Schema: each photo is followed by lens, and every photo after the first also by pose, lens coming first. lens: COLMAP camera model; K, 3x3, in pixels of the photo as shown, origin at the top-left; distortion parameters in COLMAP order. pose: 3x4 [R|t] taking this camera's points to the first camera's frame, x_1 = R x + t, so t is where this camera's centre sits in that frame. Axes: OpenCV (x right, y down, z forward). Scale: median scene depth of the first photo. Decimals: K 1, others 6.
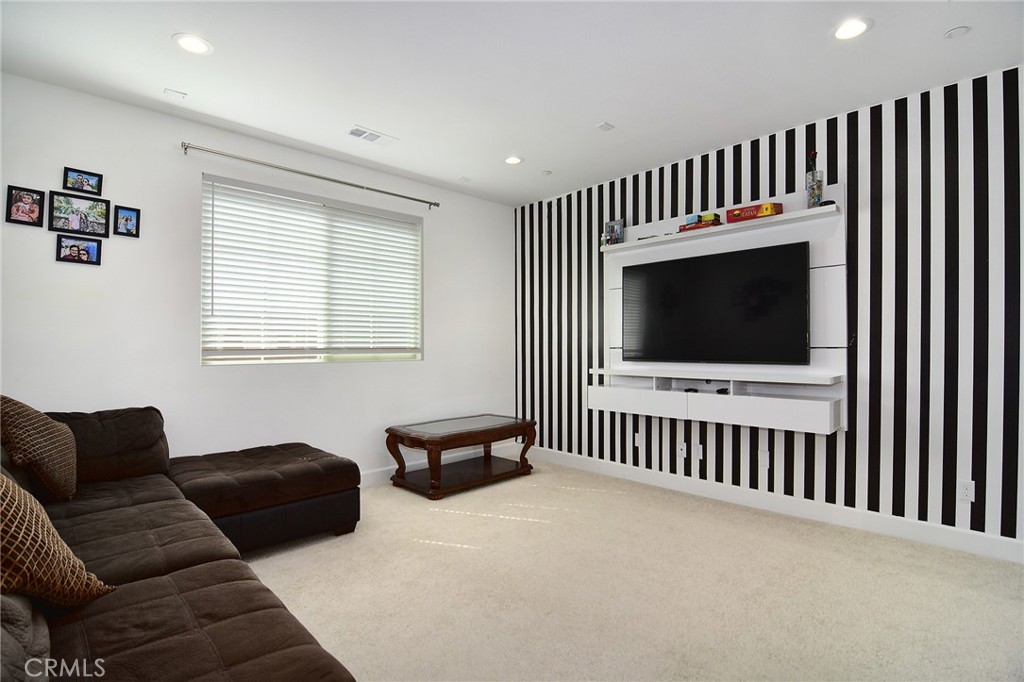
lens RADIAL K [[494.0, 0, 514.1], [0, 494.0, 348.6], [0, 0, 1]] dist [-0.021294, 0.001638]
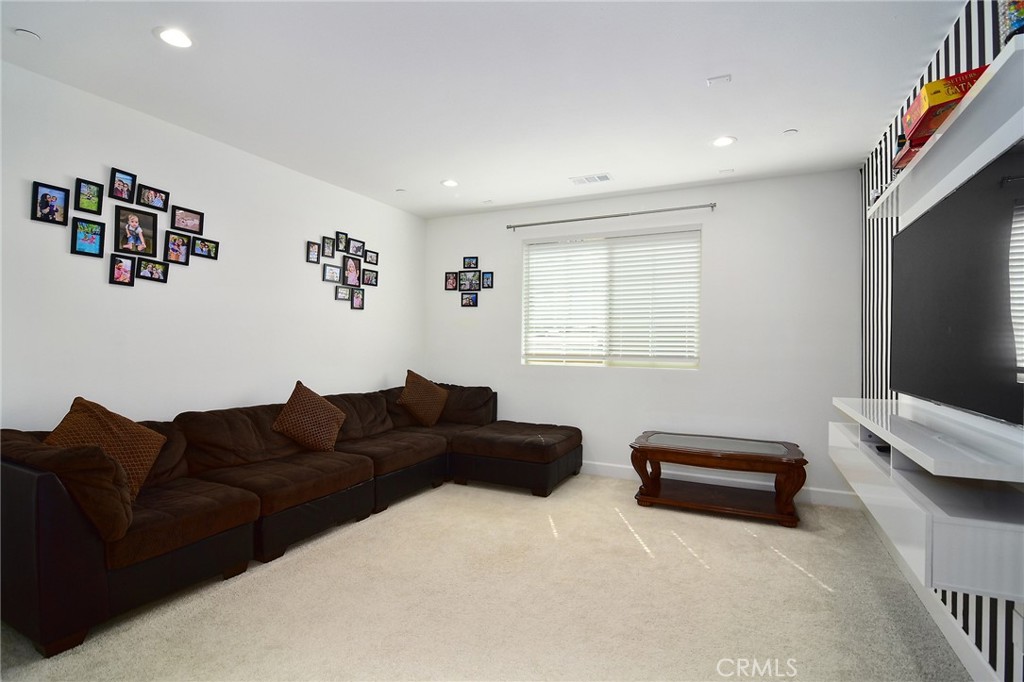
lens RADIAL K [[494.0, 0, 513.5], [0, 494.0, 333.7], [0, 0, 1]] dist [-0.021294, 0.001638]
pose [[0.333079, -0.019677, -0.942694, 0.899634], [-0.019938, 0.999412, -0.027906, -0.020469], [0.942688, 0.028090, 0.332491, 0.502504]]
